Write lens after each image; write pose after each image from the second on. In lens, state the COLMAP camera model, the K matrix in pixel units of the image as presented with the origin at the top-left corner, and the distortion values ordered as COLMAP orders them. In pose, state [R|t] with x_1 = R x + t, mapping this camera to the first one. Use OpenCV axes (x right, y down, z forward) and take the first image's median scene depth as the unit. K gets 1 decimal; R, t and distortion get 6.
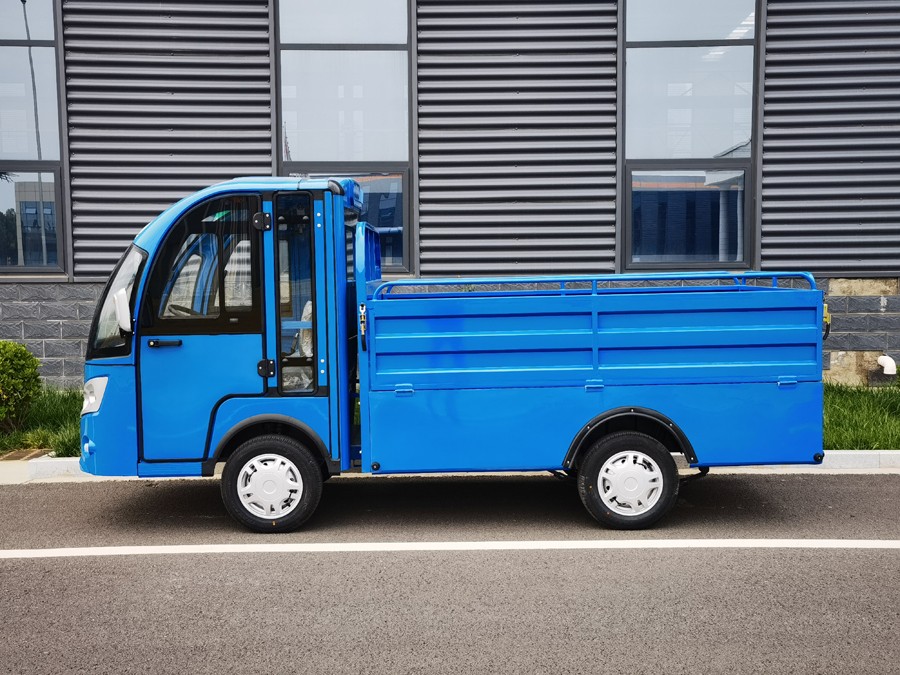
lens RADIAL K [[1045.1, 0, 450.0], [0, 1045.1, 337.5], [0, 0, 1]] dist [-0.062966, 0.669049]
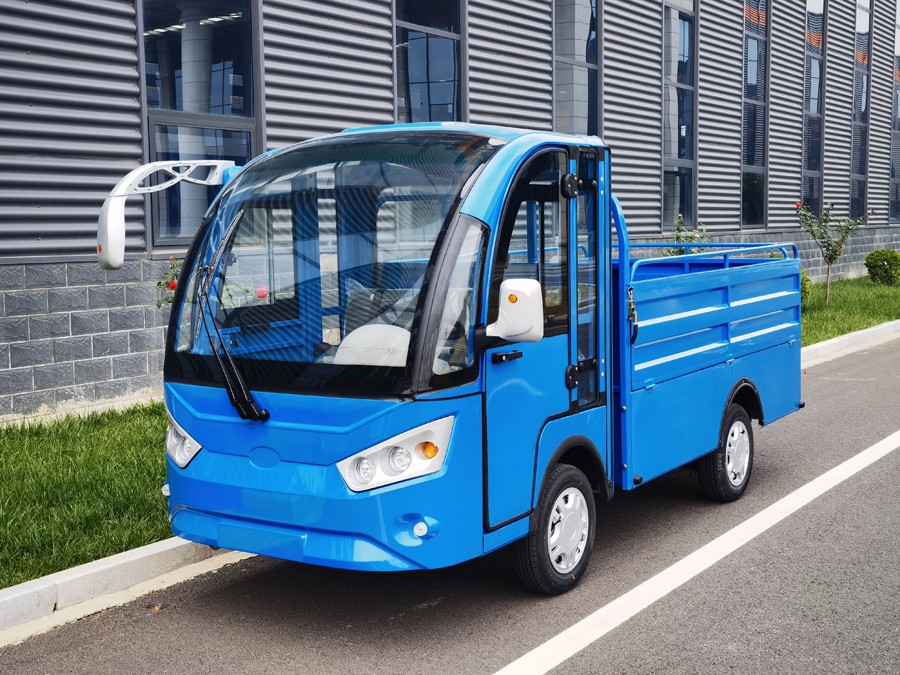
lens RADIAL K [[1209.3, 0, 450.0], [0, 1209.3, 337.5], [0, 0, 1]] dist [0.007645, 0.018533]
pose [[0.567297, -0.077813, 0.819829, -0.973160], [0.068136, 0.996548, 0.047437, -0.048894], [-0.820689, 0.028949, 0.570641, 0.577572]]
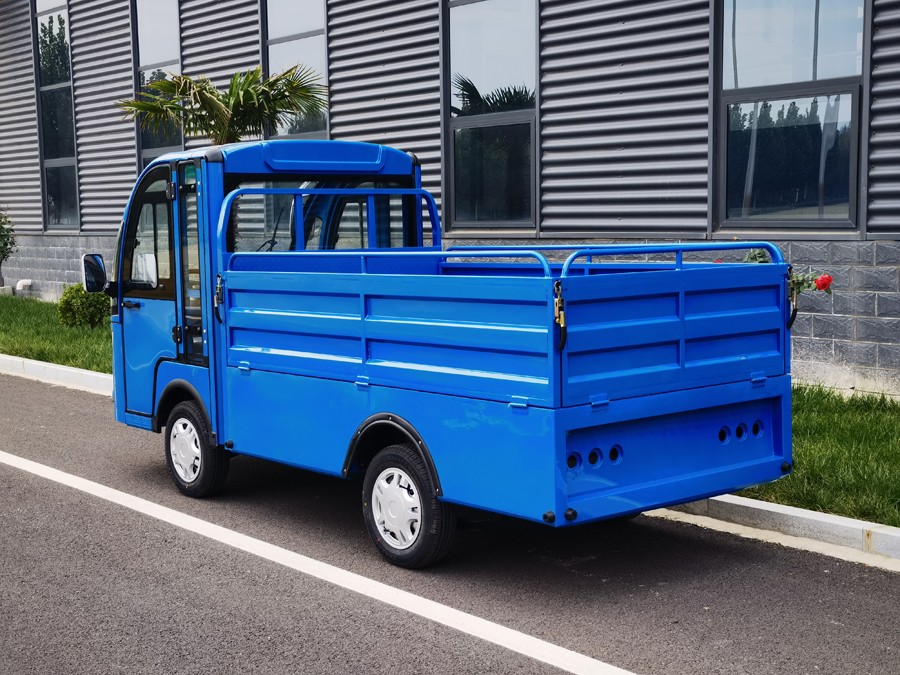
lens RADIAL K [[1286.6, 0, 450.0], [0, 1286.6, 337.5], [0, 0, 1]] dist [0.041564, 0.073784]
pose [[0.625913, 0.071956, -0.776566, 0.997533], [-0.043589, 0.997406, 0.057285, -0.052879], [0.778674, -0.002006, 0.627426, 0.423604]]
